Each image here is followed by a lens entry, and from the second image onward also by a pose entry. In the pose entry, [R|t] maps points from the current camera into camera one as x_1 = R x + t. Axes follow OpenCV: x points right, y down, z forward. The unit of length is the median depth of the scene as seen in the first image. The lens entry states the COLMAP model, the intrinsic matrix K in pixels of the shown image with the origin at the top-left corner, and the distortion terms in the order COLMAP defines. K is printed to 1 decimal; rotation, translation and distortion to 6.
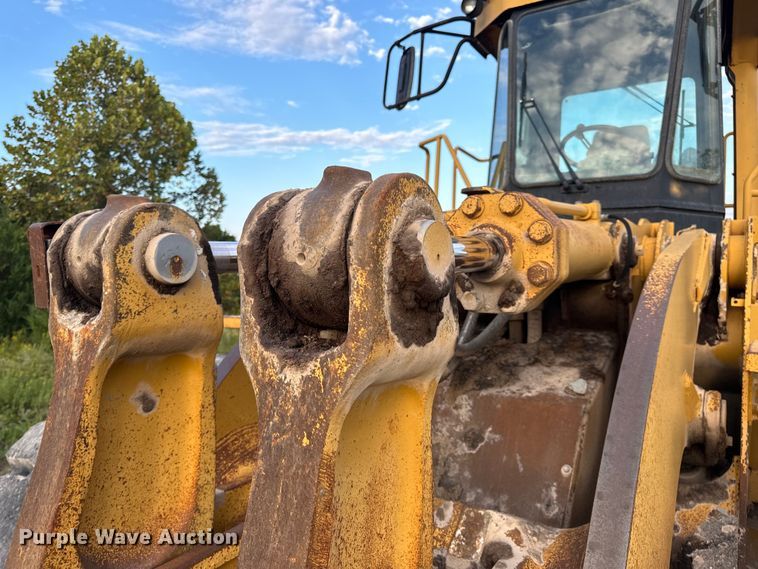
lens RADIAL K [[532.2, 0, 357.9], [0, 532.2, 286.3], [0, 0, 1]] dist [0.096592, -0.153390]
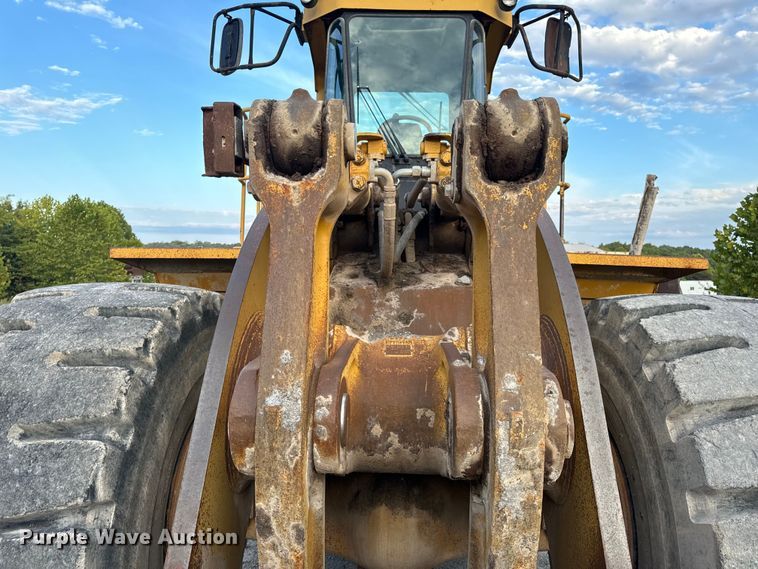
lens RADIAL K [[532.2, 0, 357.9], [0, 532.2, 286.3], [0, 0, 1]] dist [0.096592, -0.153390]
pose [[0.860039, -0.004671, 0.510206, -0.579388], [-0.003308, 0.999886, 0.014730, 0.171595], [-0.510217, -0.014356, 0.859926, -0.131757]]
